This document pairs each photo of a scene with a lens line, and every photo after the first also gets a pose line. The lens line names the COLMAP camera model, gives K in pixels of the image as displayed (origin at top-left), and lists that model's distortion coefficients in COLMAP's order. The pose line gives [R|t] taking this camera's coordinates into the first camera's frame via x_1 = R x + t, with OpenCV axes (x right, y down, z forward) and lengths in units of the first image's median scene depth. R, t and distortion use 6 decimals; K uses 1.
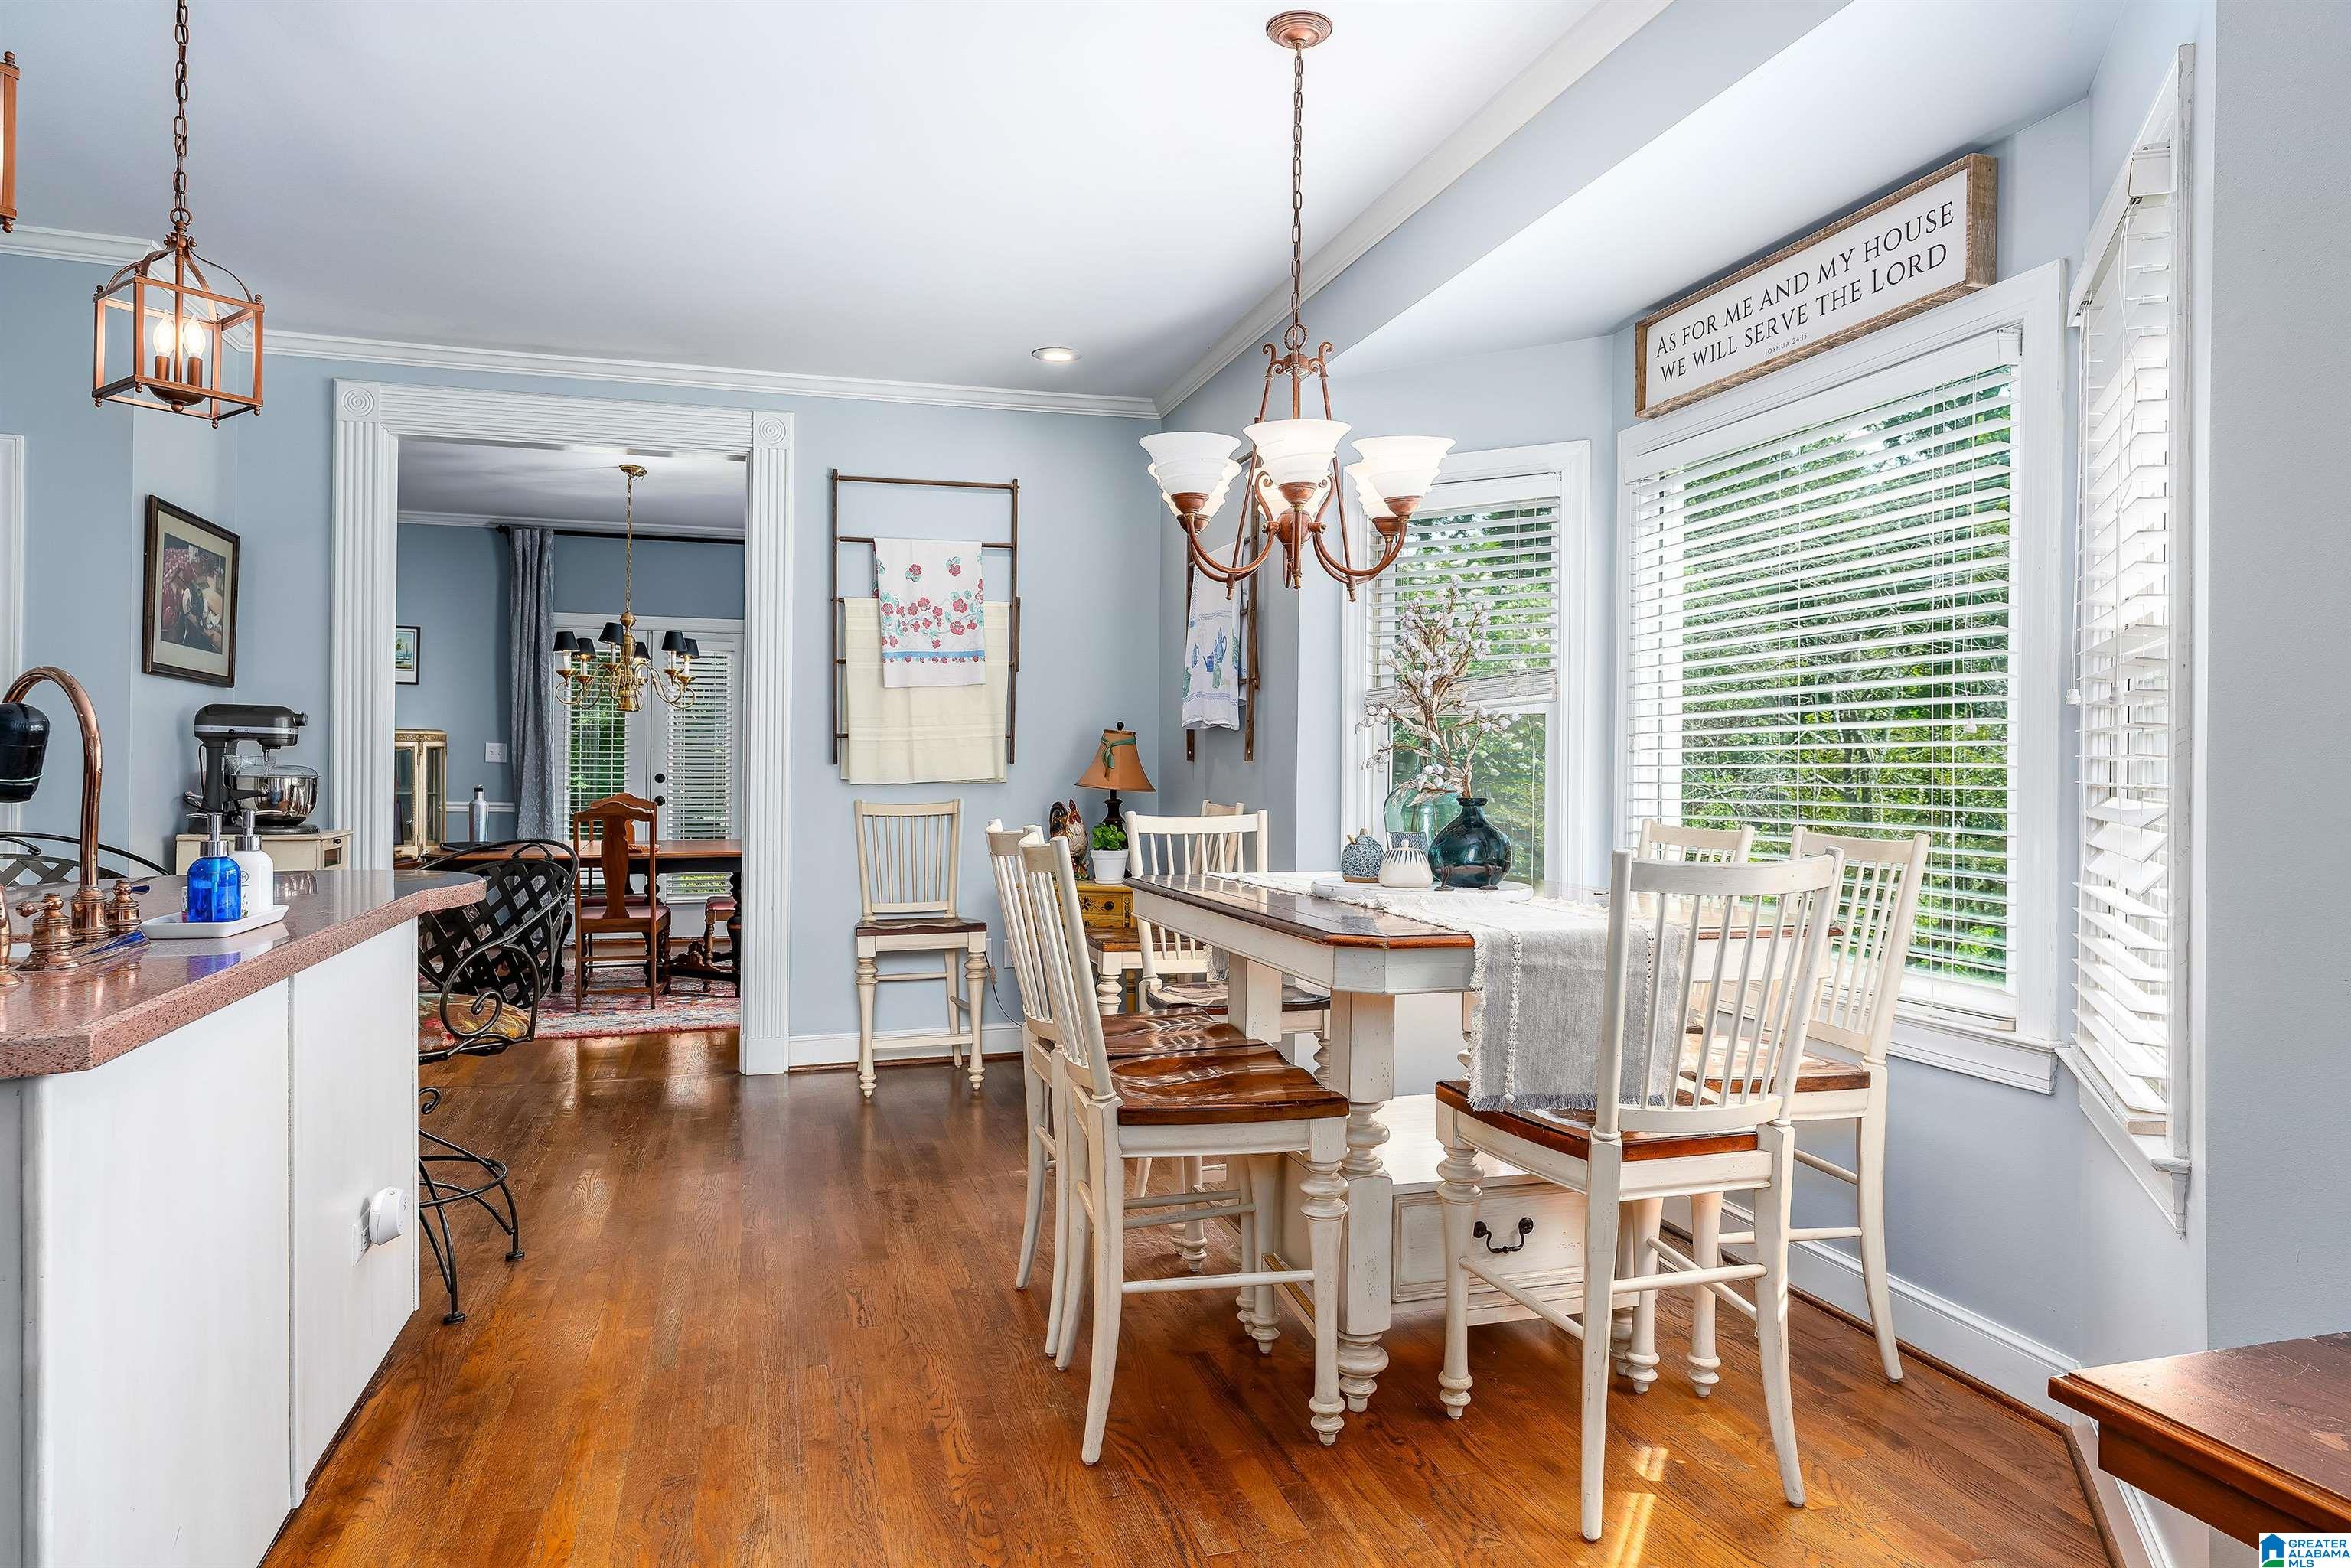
lens RADIAL K [[1421.3, 0, 1175.5], [0, 1421.3, 784.0], [0, 0, 1]] dist [0.000241, 0.000126]
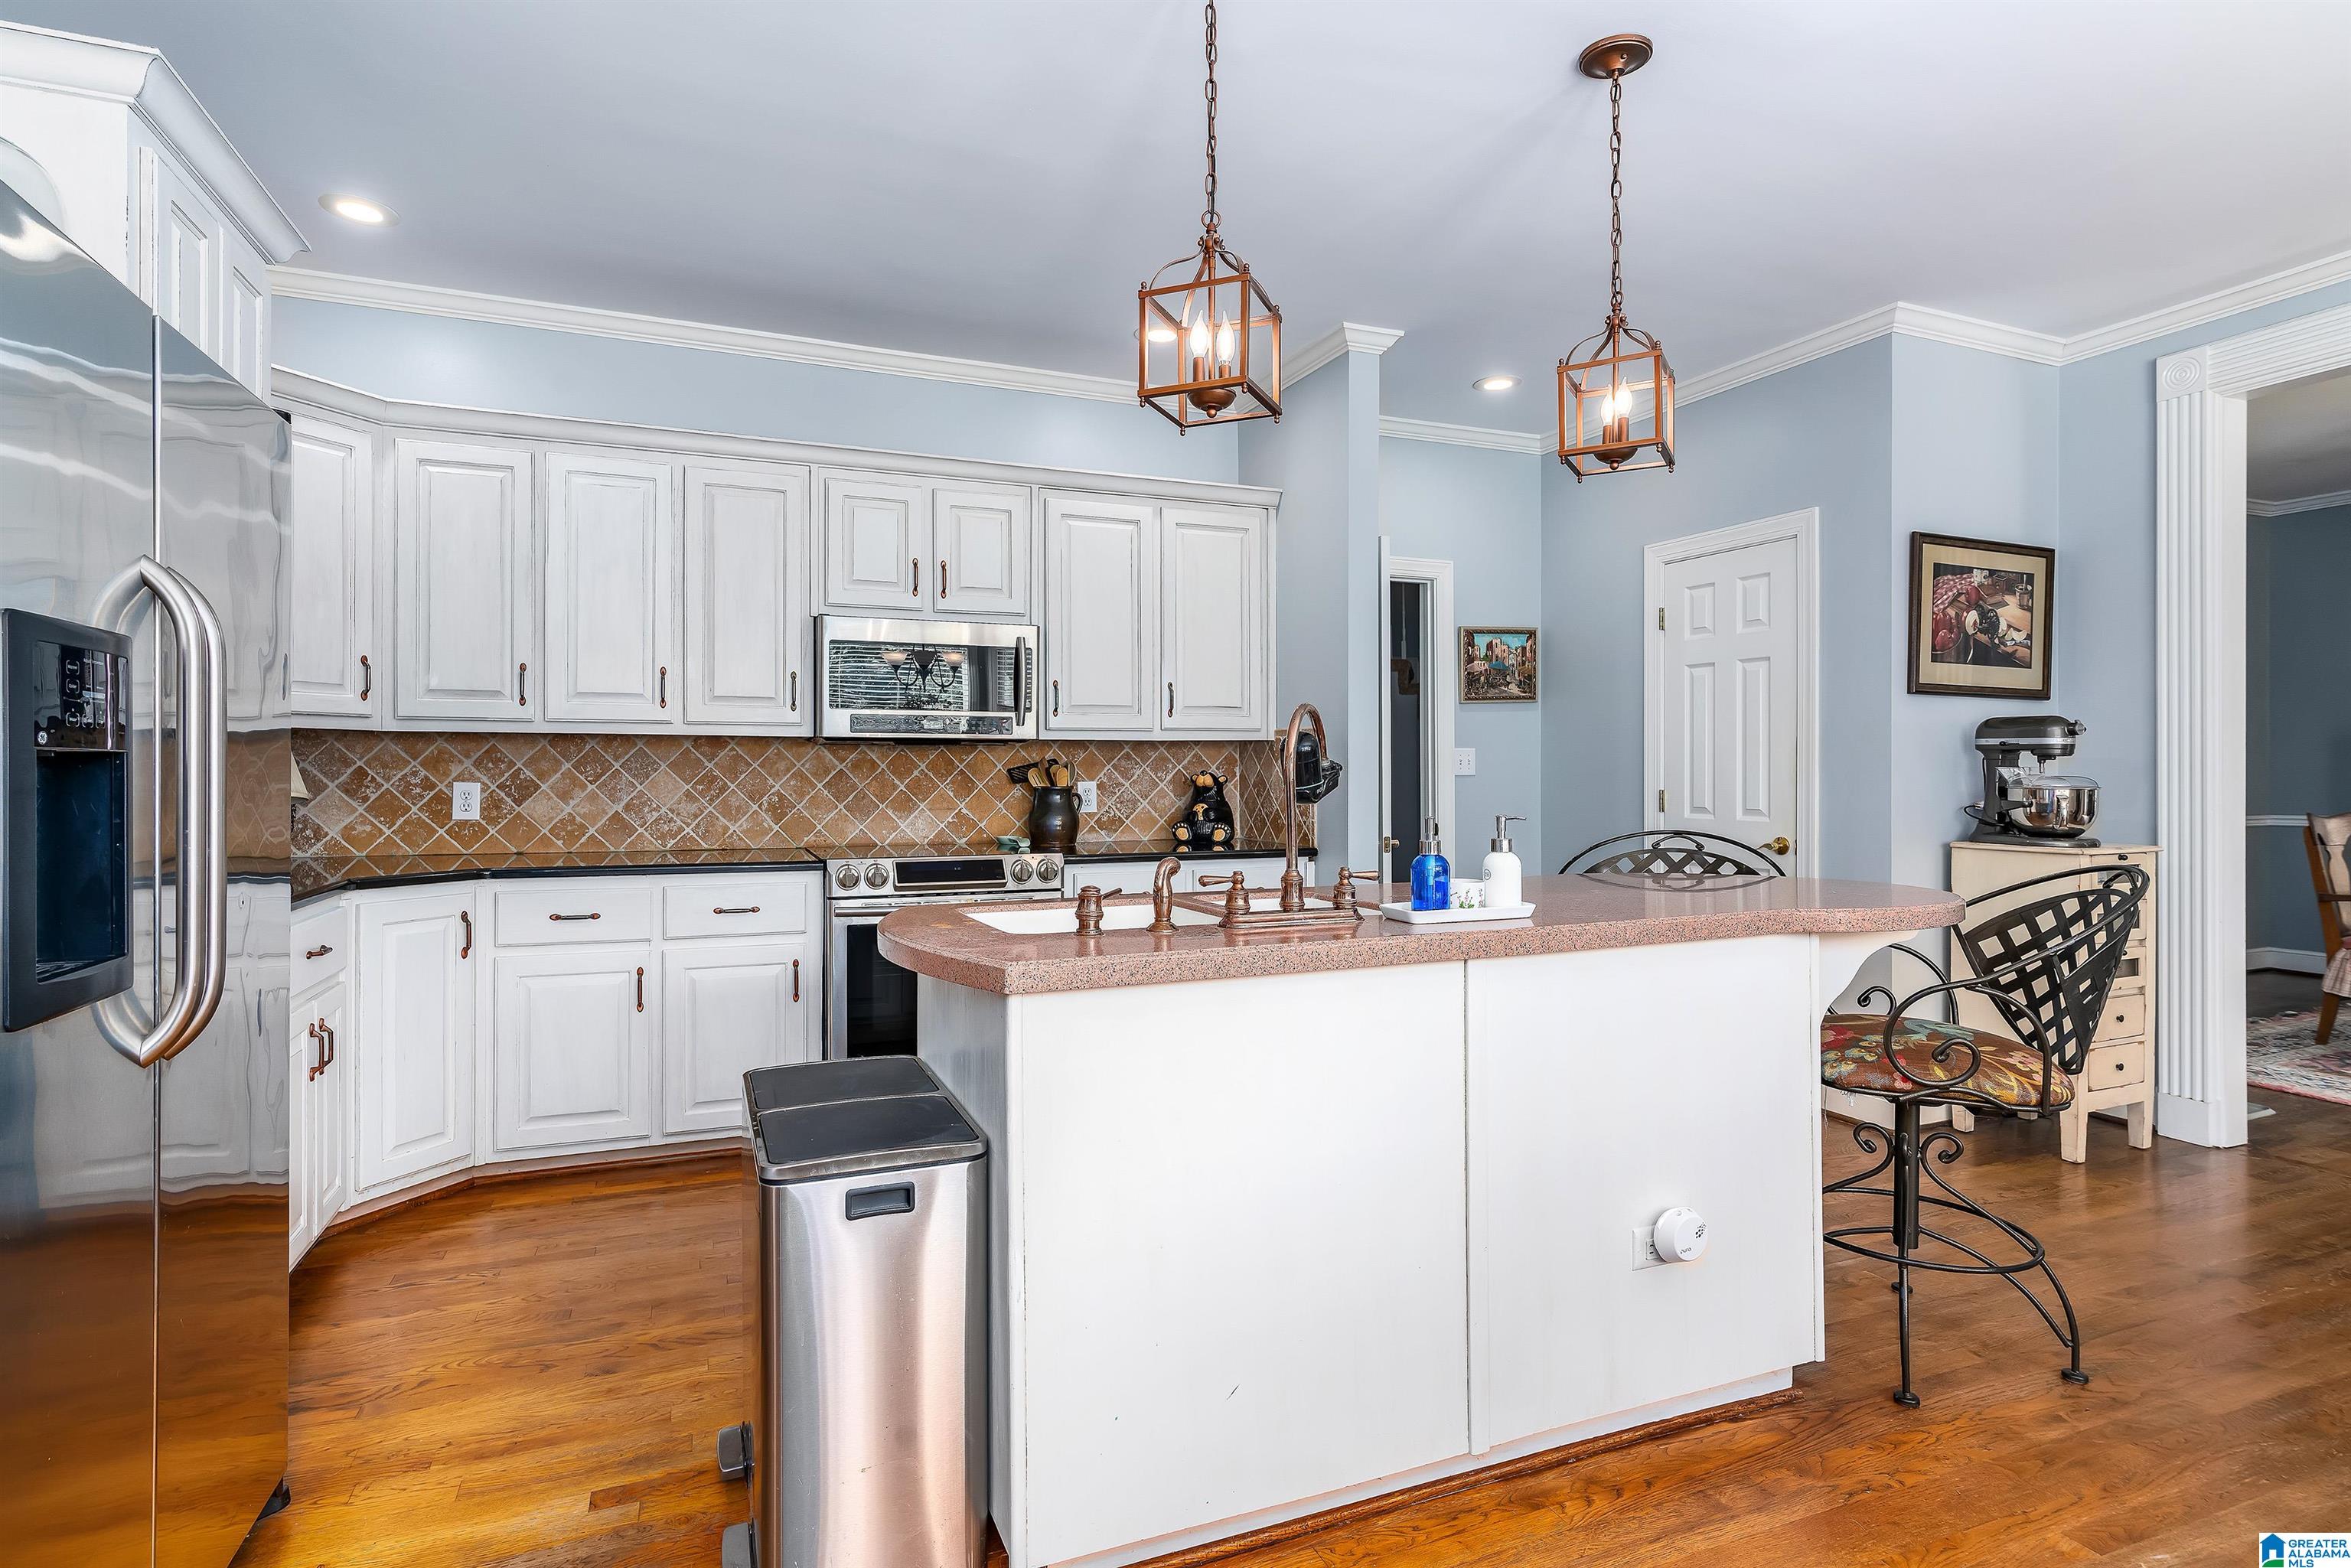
lens RADIAL K [[1177.9, 0, 1166.2], [0, 1177.9, 773.8], [0, 0, 1]] dist [-0.000874, 0.000075]
pose [[0.081514, -0.015907, -0.996545, 0.127397], [-0.006355, 0.999844, -0.016479, 0.002504], [0.996652, 0.007676, 0.081400, 0.327522]]
